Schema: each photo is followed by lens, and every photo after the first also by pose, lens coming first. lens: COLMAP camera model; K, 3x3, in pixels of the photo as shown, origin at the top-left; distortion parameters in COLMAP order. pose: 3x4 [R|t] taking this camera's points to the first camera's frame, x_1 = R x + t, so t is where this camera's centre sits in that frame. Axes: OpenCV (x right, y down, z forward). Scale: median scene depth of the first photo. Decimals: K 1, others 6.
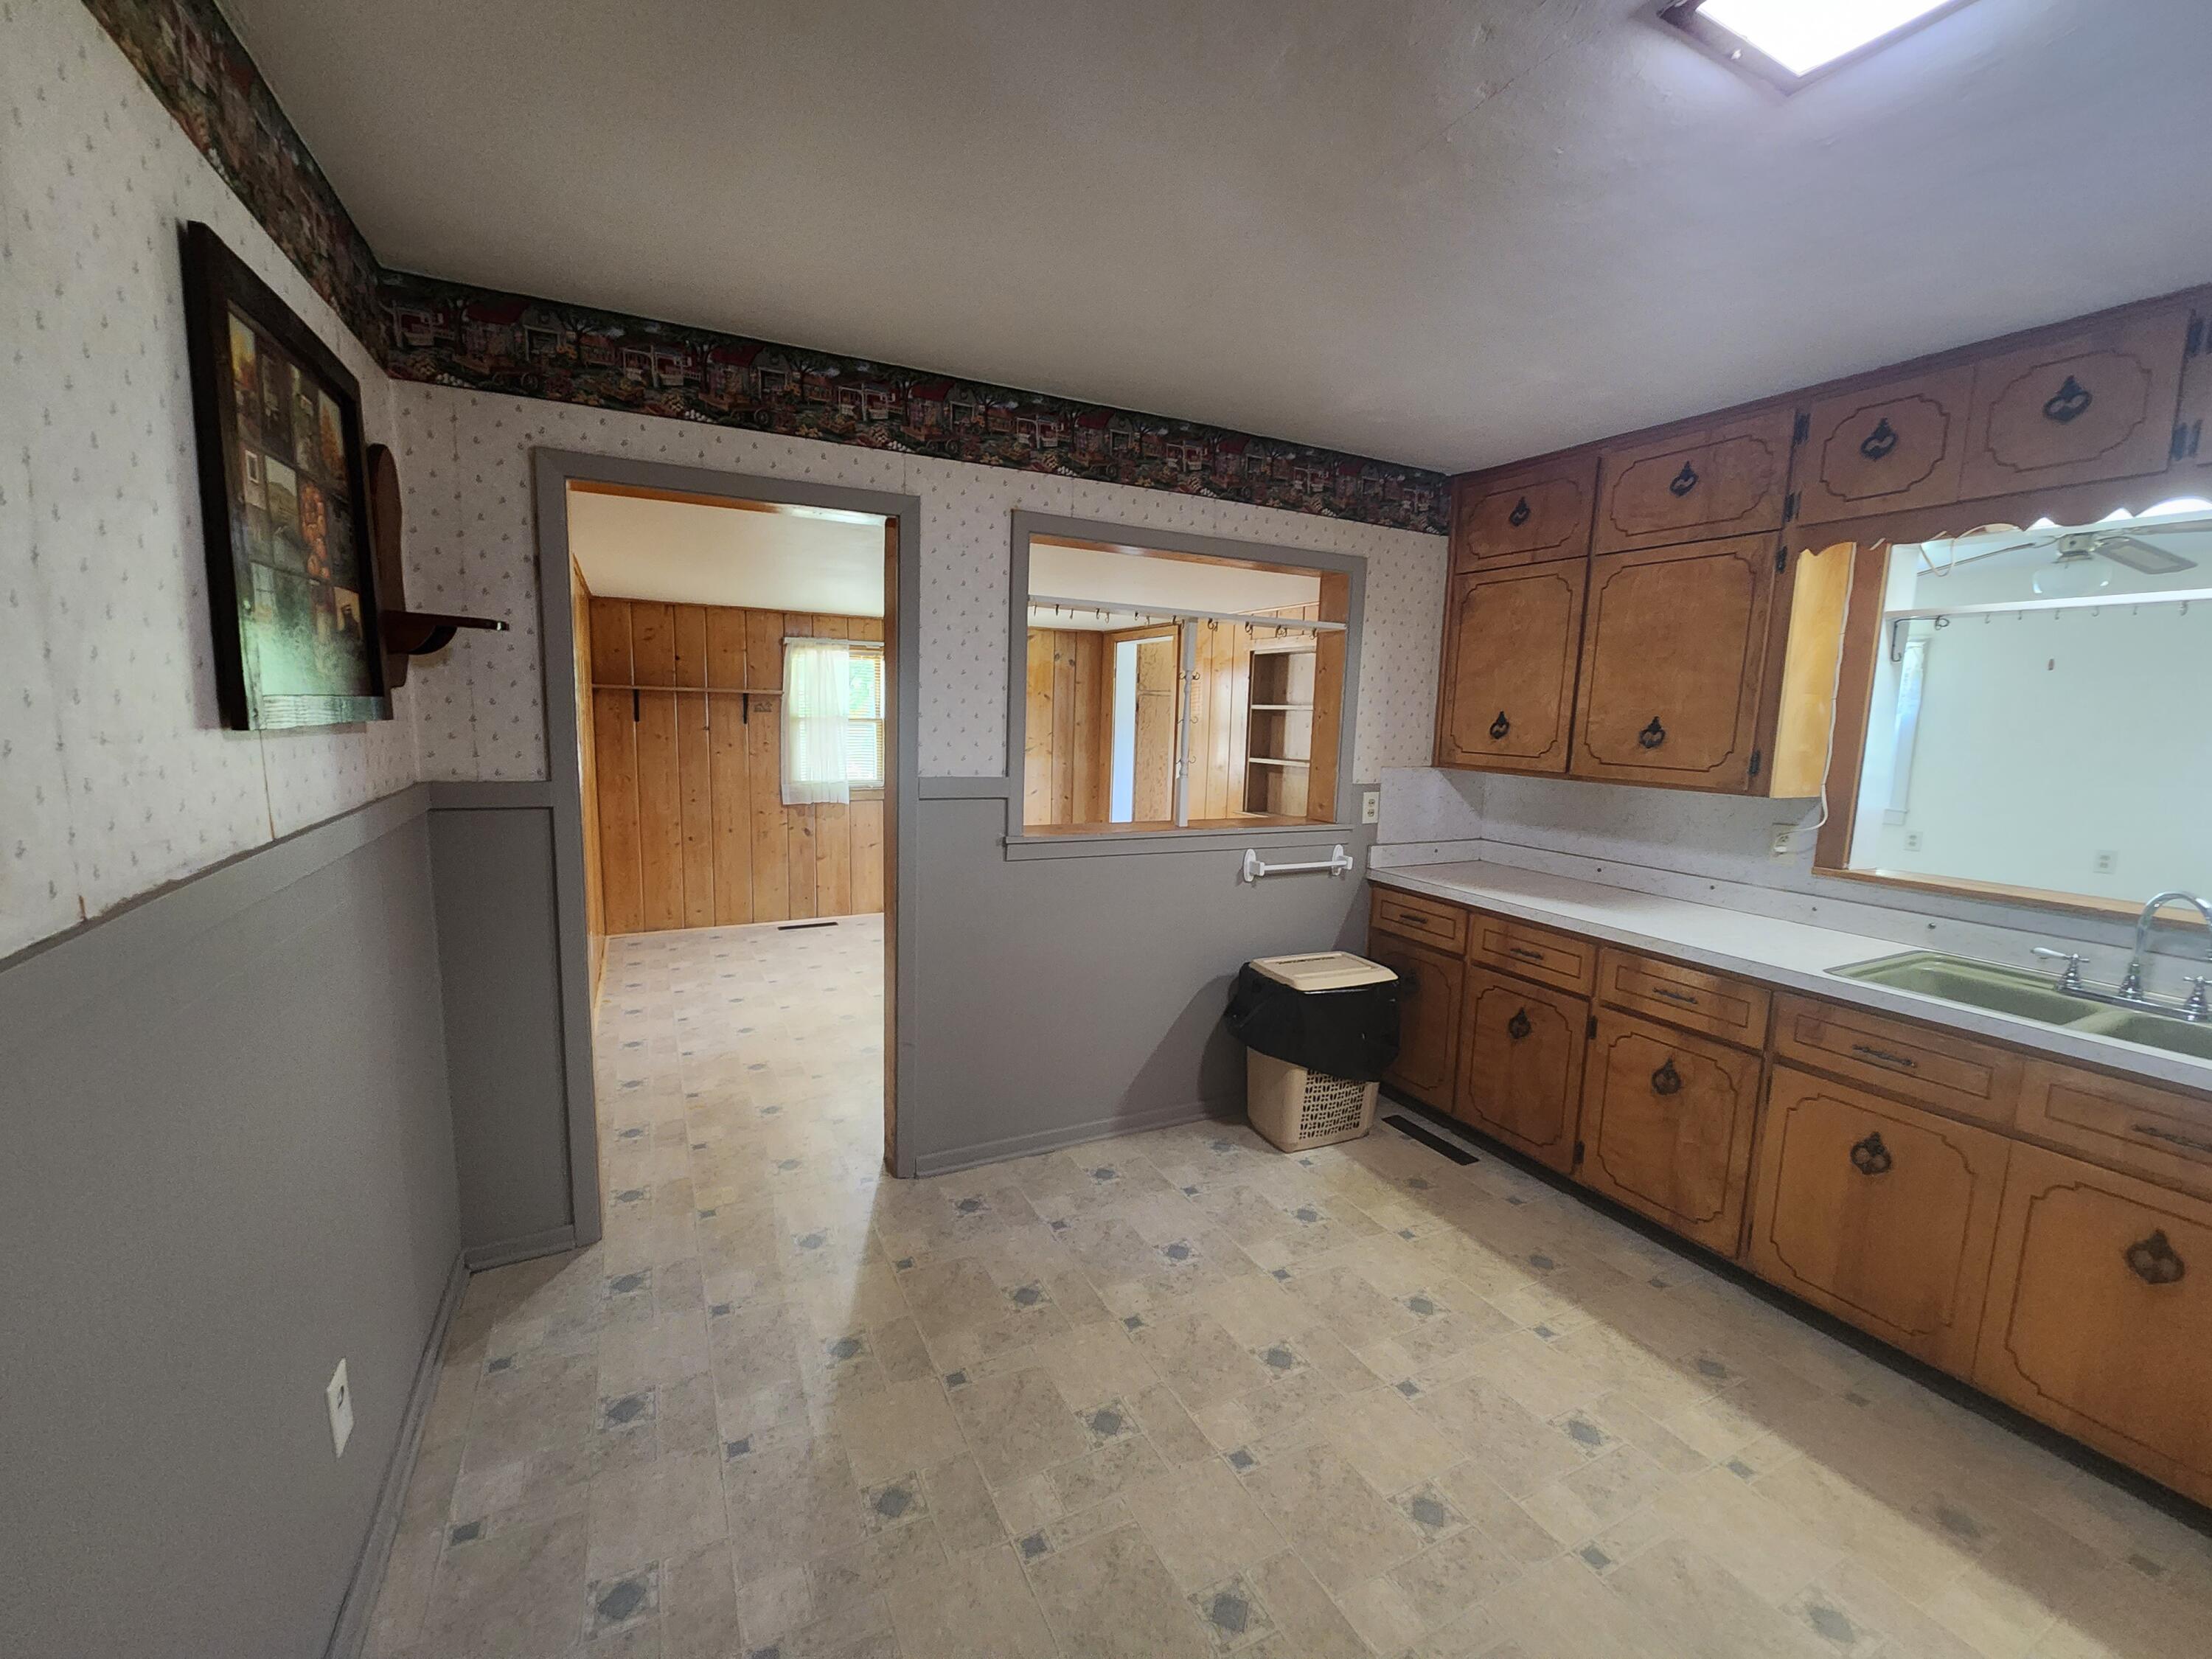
lens RADIAL K [[909.2, 0, 1103.3], [0, 909.2, 828.3], [0, 0, 1]] dist [0.004608, -0.003281]
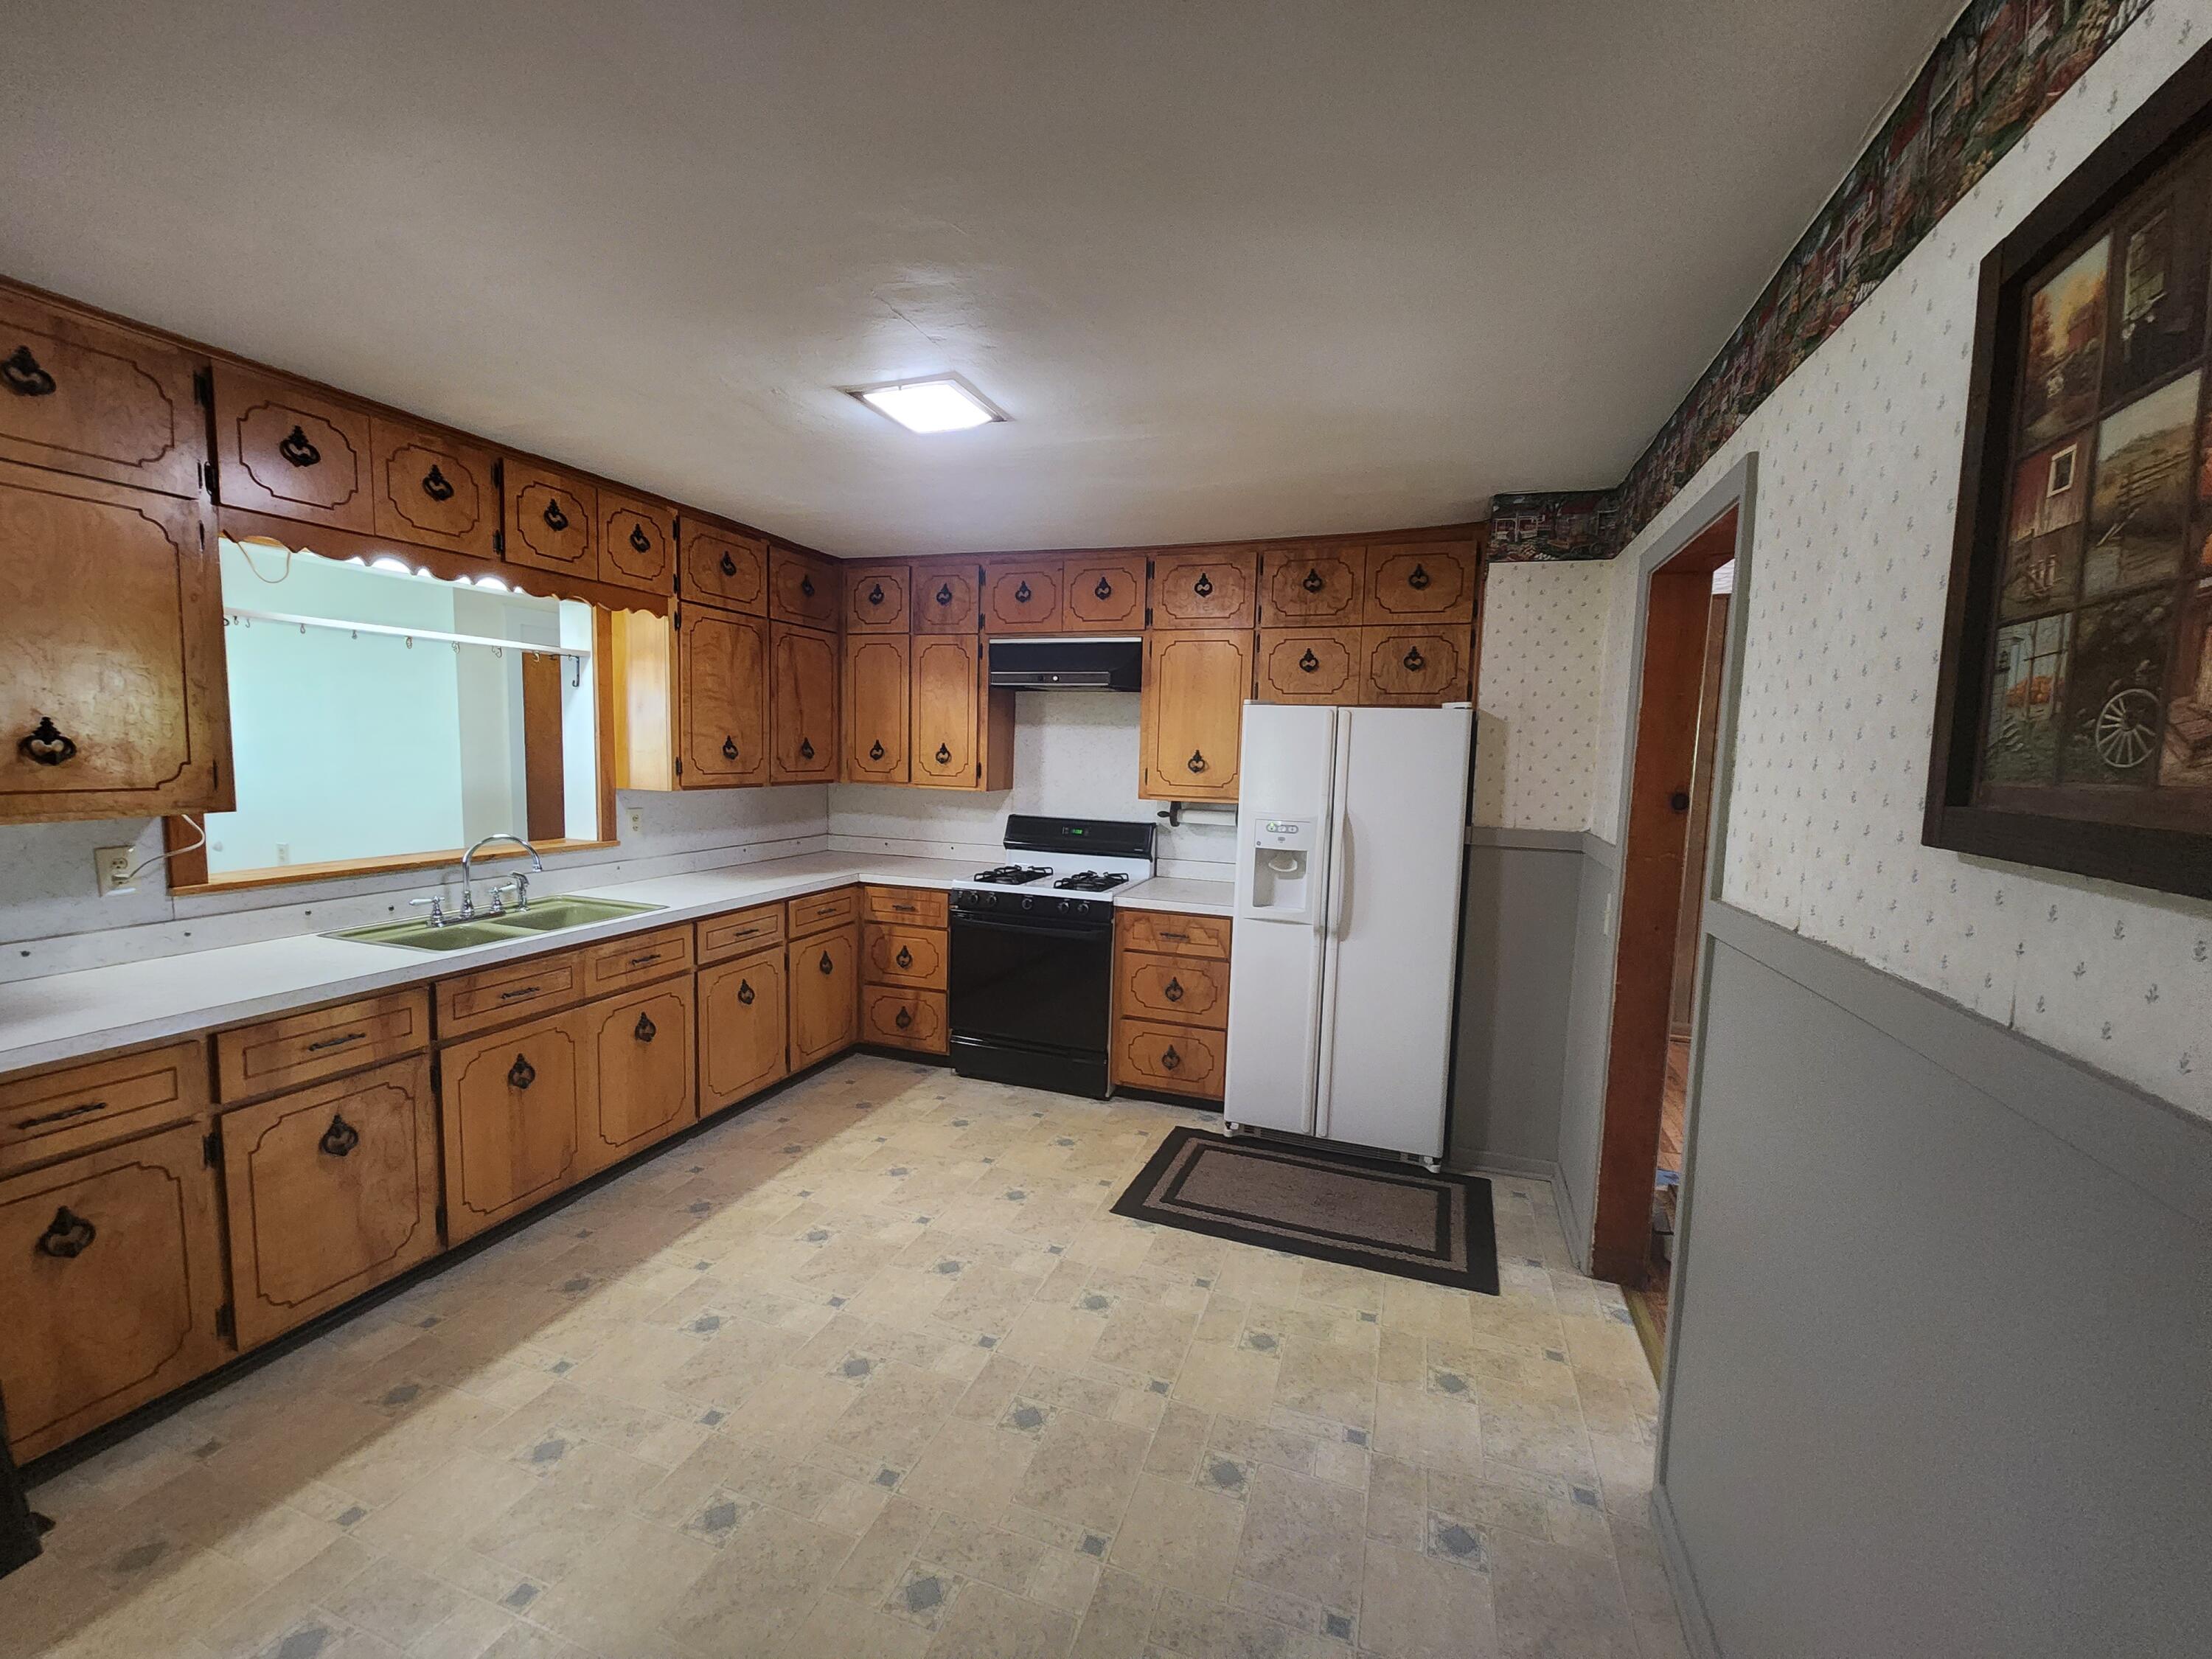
lens RADIAL K [[909.2, 0, 1102.4], [0, 909.2, 827.8], [0, 0, 1]] dist [0.004608, -0.003281]
pose [[-0.690918, -0.112236, 0.714167, -0.445810], [0.047590, 0.978671, 0.199845, -0.145046], [-0.721365, 0.172063, -0.670840, 0.930835]]
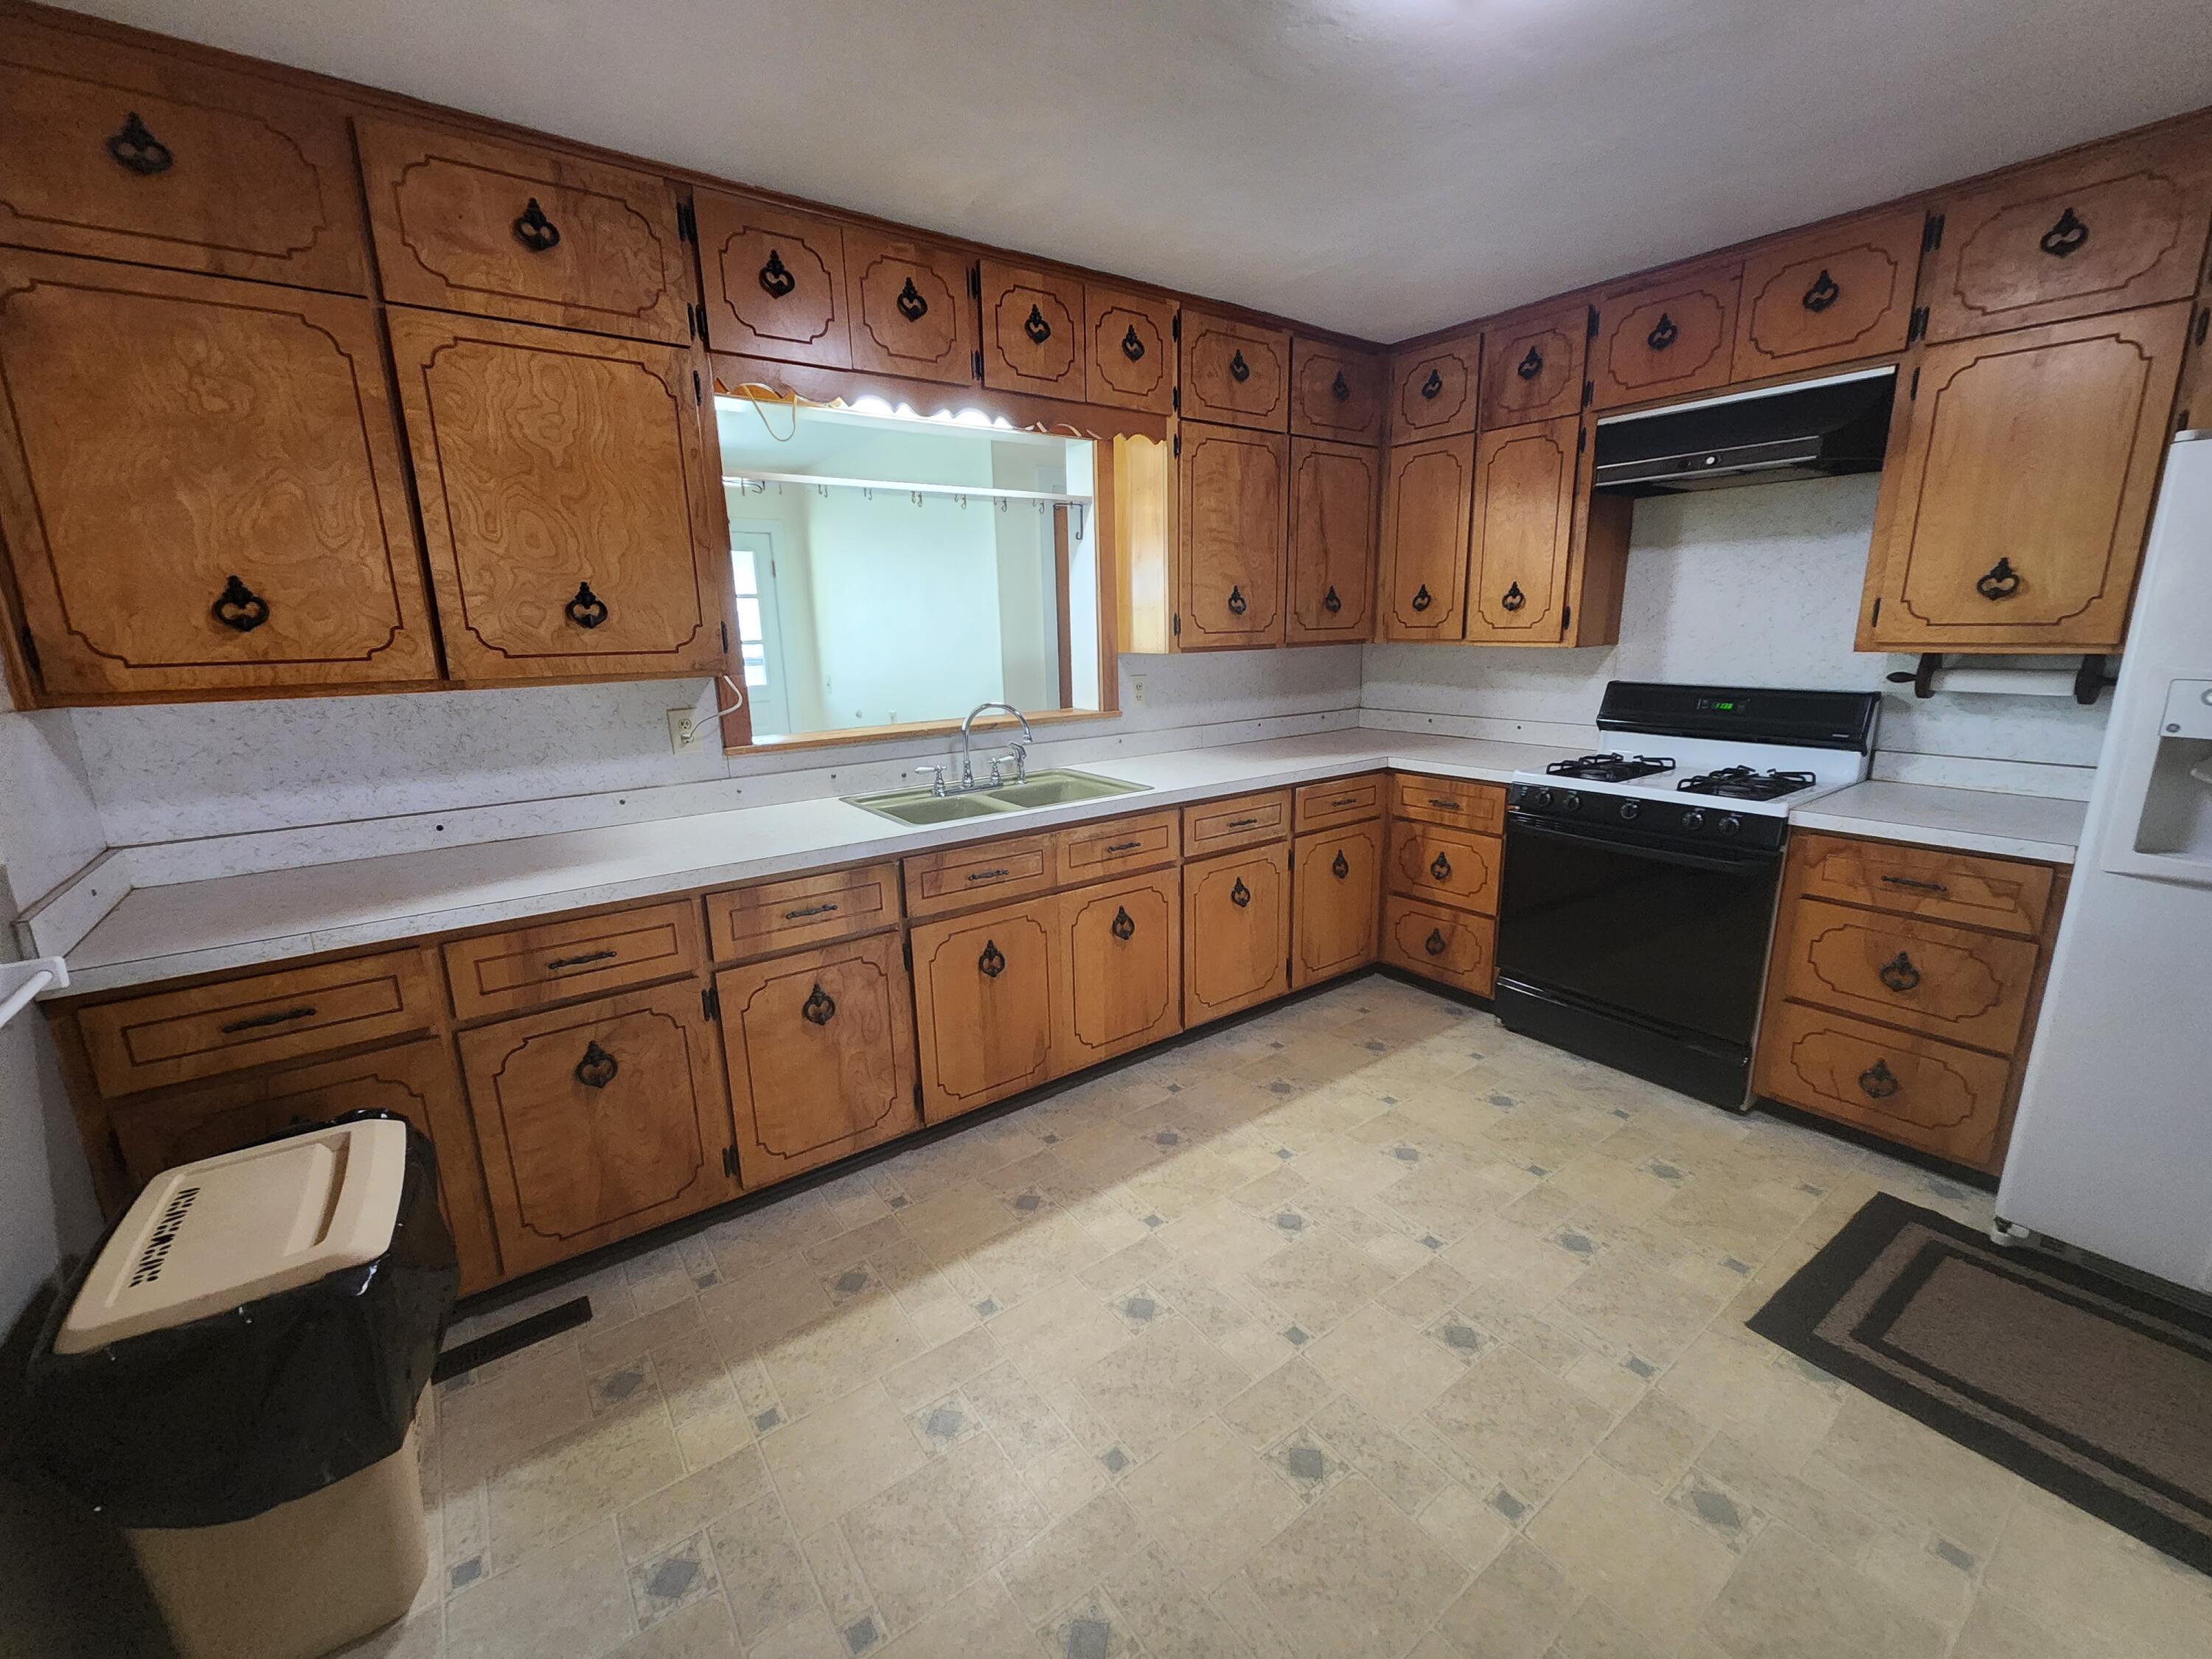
lens RADIAL K [[909.2, 0, 1104.0], [0, 909.2, 830.3], [0, 0, 1]] dist [0.004608, -0.003281]
pose [[-0.167229, -0.246243, 0.954672, -0.197999], [0.145059, 0.951625, 0.270866, -0.074000], [-0.975188, 0.183781, -0.123419, 0.749942]]
